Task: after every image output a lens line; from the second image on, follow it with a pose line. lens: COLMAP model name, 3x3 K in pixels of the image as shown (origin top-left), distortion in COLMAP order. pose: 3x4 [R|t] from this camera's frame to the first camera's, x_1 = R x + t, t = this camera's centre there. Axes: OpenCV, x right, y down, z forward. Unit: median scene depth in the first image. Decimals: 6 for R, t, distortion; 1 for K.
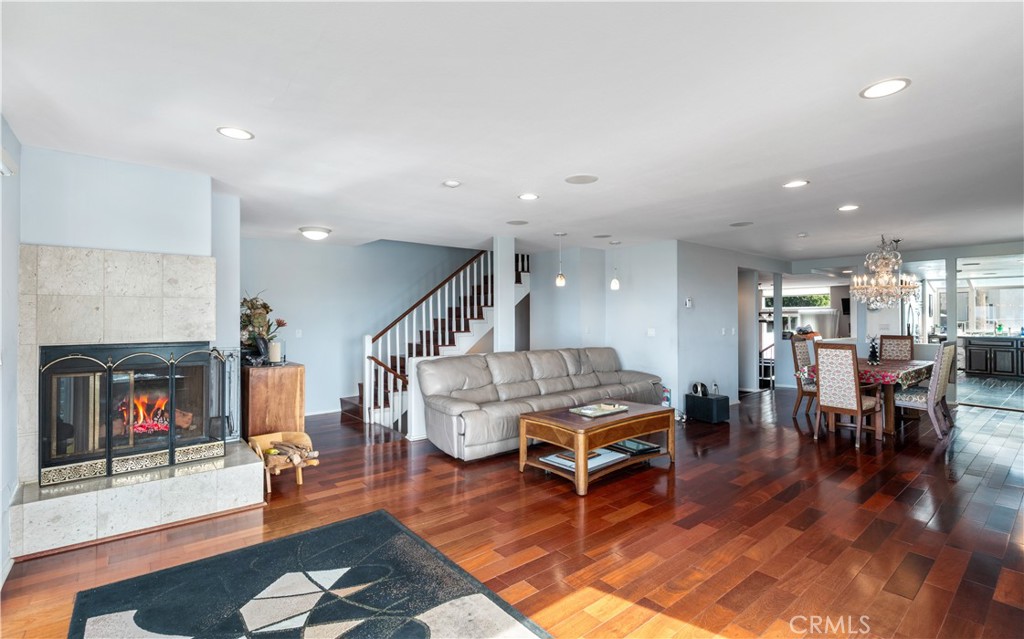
lens RADIAL K [[454.8, 0, 512.0], [0, 454.8, 319.5], [0, 0, 1]] dist [-0.000703, -0.000072]
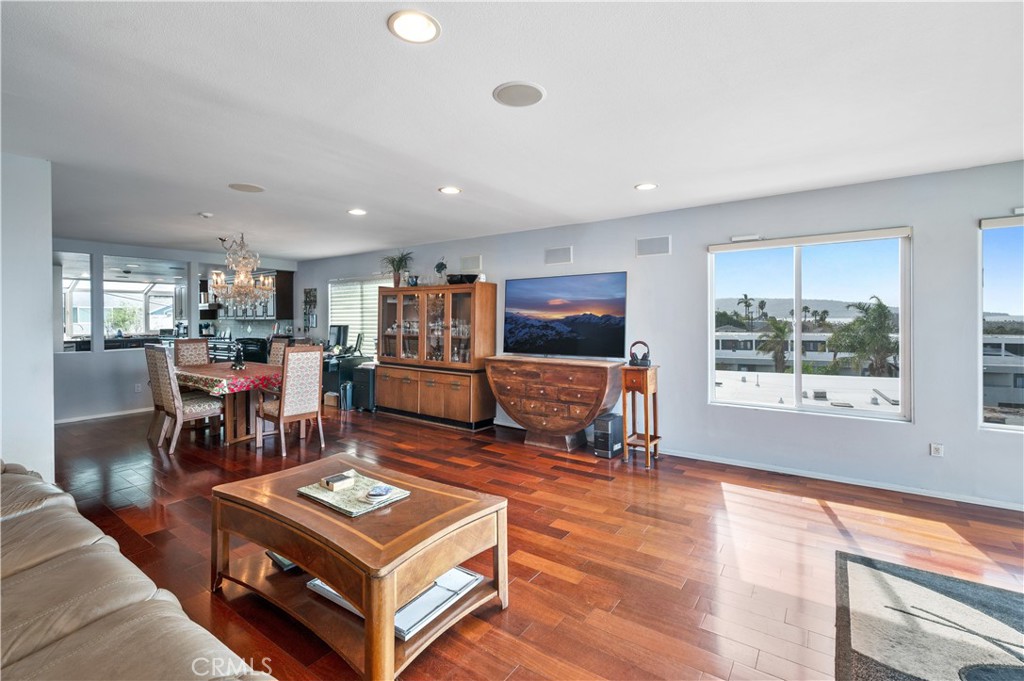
lens RADIAL K [[471.9, 0, 510.8], [0, 471.9, 321.0], [0, 0, 1]] dist [0.018224, 0.000033]
pose [[-0.281555, 0.005242, 0.959531, -0.551945], [0.008626, 0.999958, -0.002932, 0.011699], [-0.959506, 0.007452, -0.281588, 1.391160]]
